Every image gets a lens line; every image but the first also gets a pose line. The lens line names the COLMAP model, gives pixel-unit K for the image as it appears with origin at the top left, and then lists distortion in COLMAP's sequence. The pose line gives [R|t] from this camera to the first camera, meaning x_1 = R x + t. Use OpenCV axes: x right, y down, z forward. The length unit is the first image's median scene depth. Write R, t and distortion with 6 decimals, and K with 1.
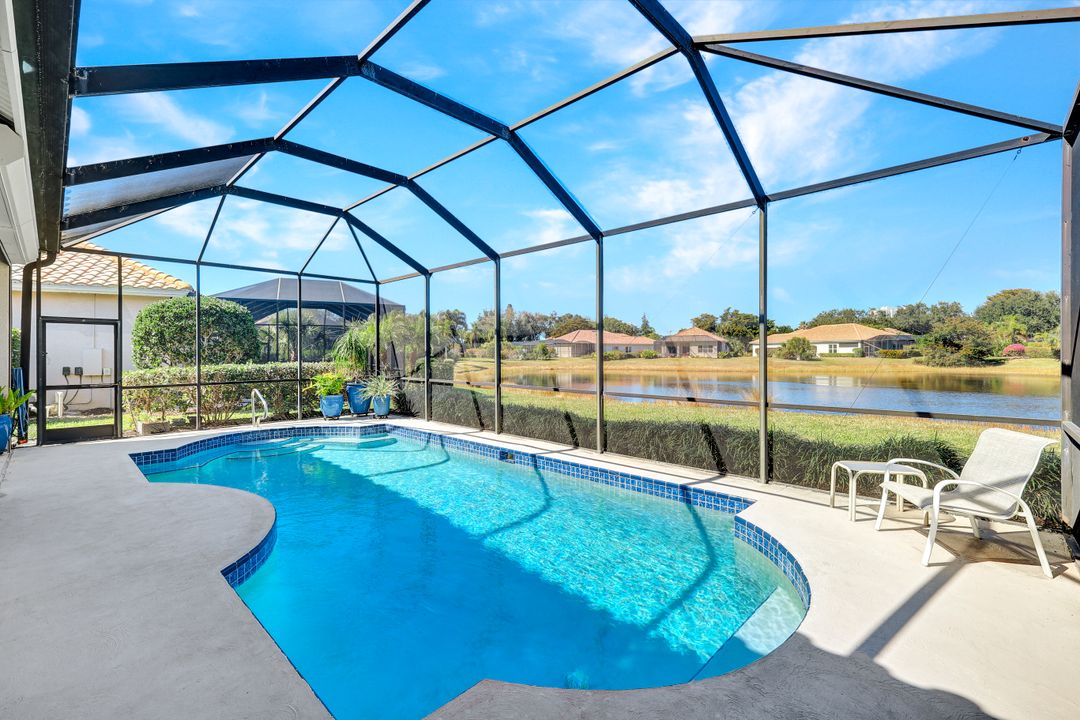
lens RADIAL K [[471.1, 0, 542.4], [0, 471.1, 355.4], [0, 0, 1]] dist [0.002201, 0.000238]
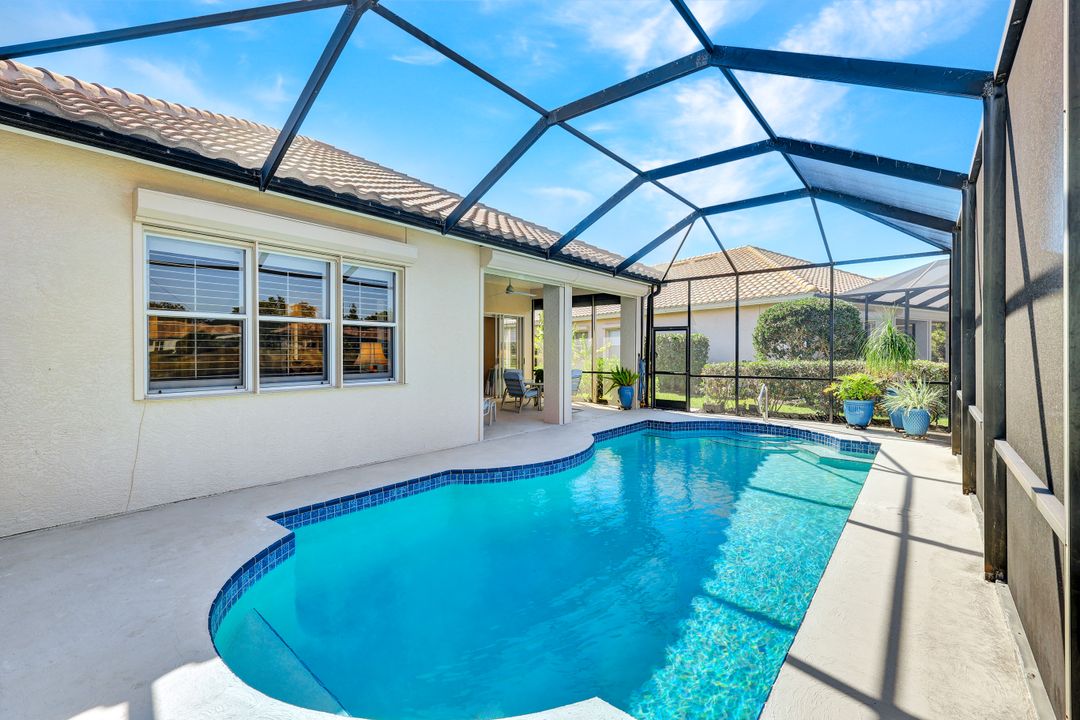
lens RADIAL K [[471.1, 0, 542.4], [0, 471.1, 355.4], [0, 0, 1]] dist [0.002201, 0.000238]
pose [[0.083608, 0.004460, -0.996489, 0.356059], [-0.005260, 0.999978, 0.004034, 0.003838], [0.996485, 0.004904, 0.083630, 0.370011]]
